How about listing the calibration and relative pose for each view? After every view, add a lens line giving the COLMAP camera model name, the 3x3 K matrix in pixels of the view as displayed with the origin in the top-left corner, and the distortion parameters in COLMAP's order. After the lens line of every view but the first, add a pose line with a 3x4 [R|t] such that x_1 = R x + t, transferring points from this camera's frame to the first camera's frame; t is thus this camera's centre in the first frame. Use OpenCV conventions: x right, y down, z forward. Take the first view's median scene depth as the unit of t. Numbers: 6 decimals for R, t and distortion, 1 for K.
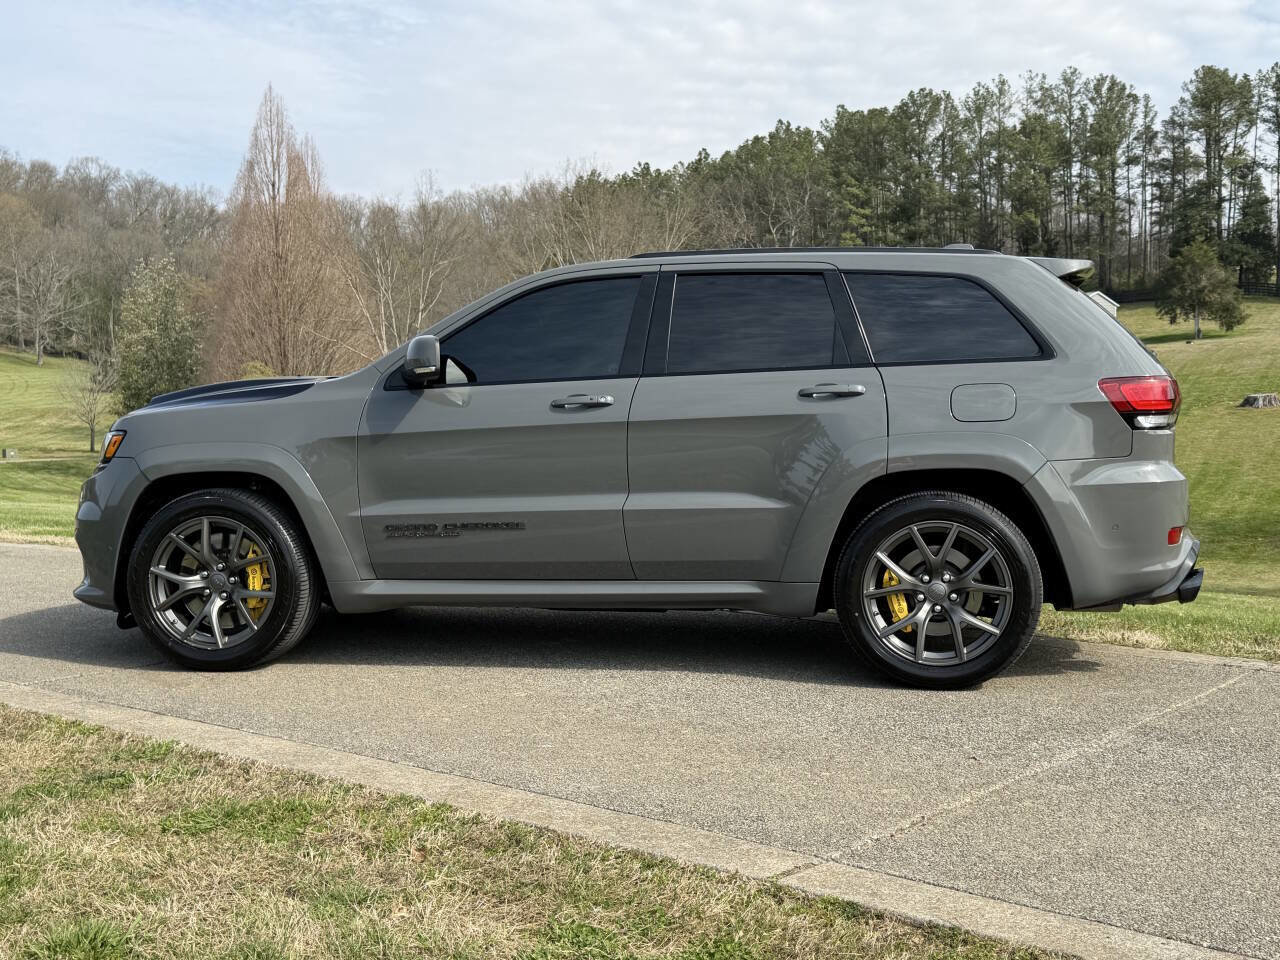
lens RADIAL K [[1442.0, 0, 640.0], [0, 1442.0, 480.0], [0, 0, 1]] dist [0.197177, -0.458192]
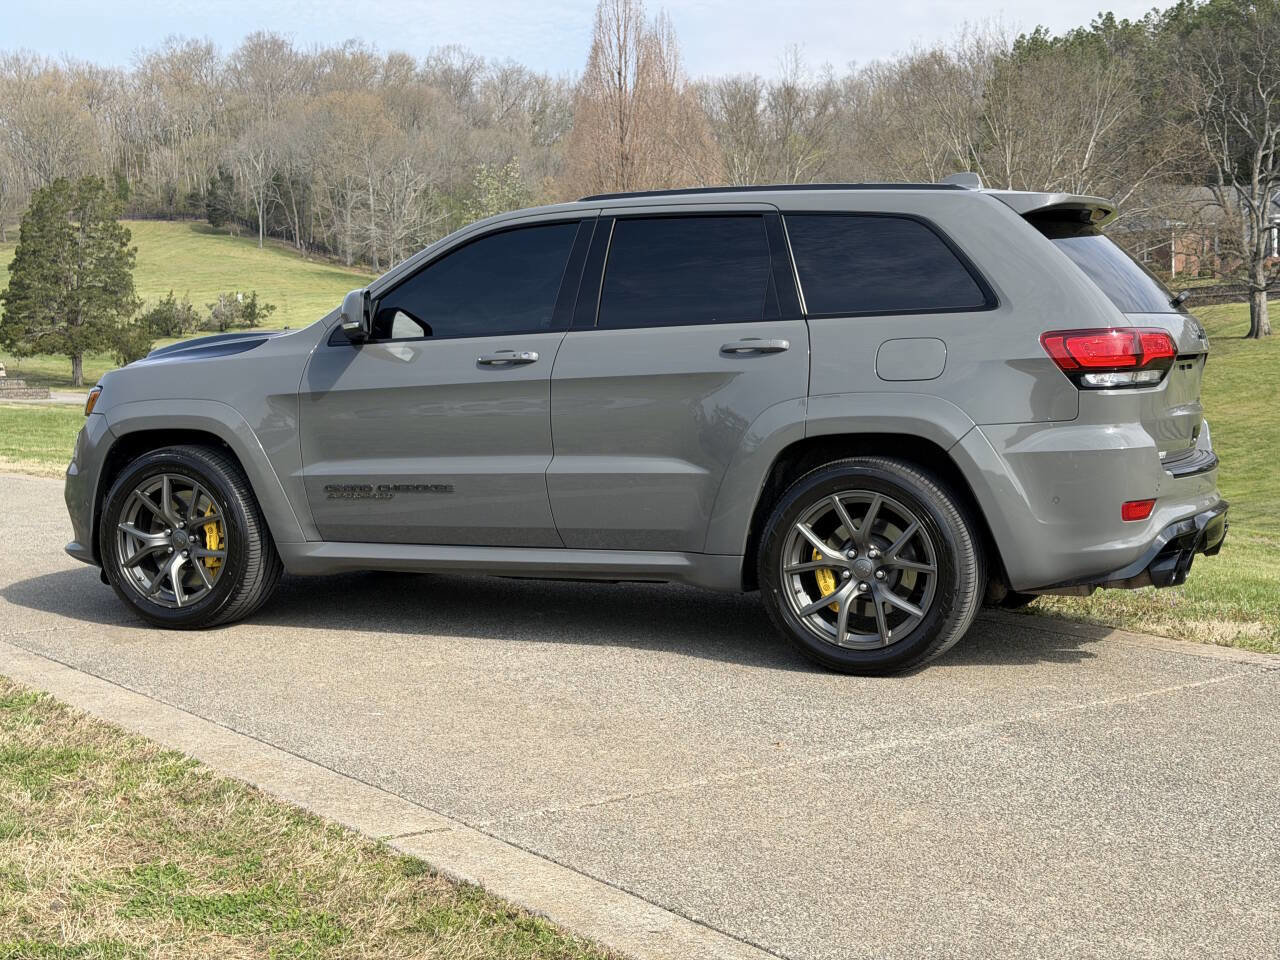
lens RADIAL K [[1769.8, 0, 640.0], [0, 1769.8, 480.0], [0, 0, 1]] dist [0.223849, -0.678102]
pose [[0.967518, 0.013491, -0.252443, 0.329800], [-0.004947, 0.999394, 0.034448, -0.014762], [0.252754, -0.032080, 0.966998, -0.098400]]
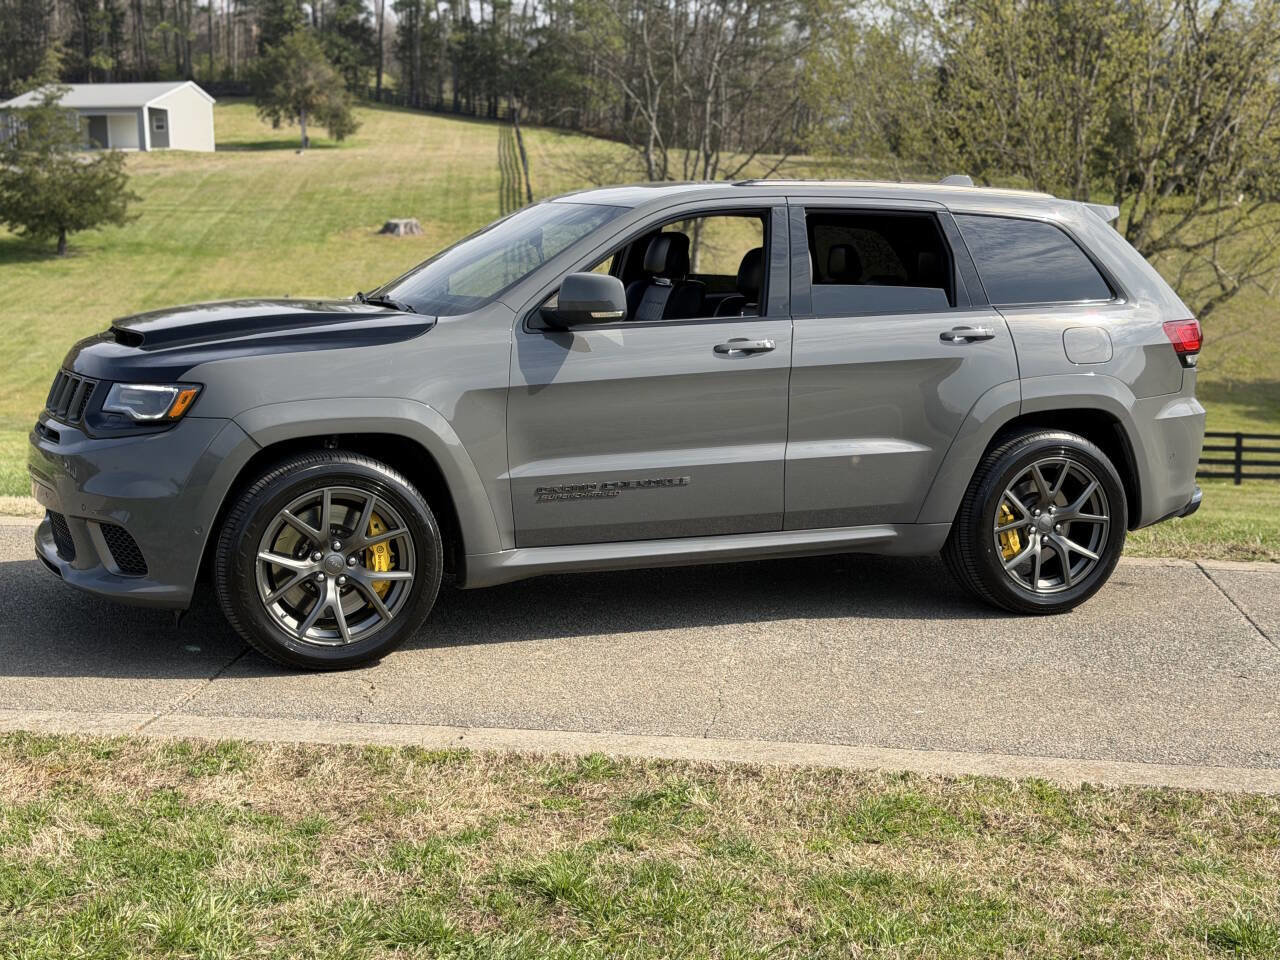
lens RADIAL K [[1769.8, 0, 640.0], [0, 1769.8, 480.0], [0, 0, 1]] dist [0.223849, -0.678102]
pose [[0.847101, -0.055075, 0.528570, -0.696002], [0.005304, 0.995442, 0.095222, -0.076281], [-0.531405, -0.077859, 0.843532, 0.055565]]
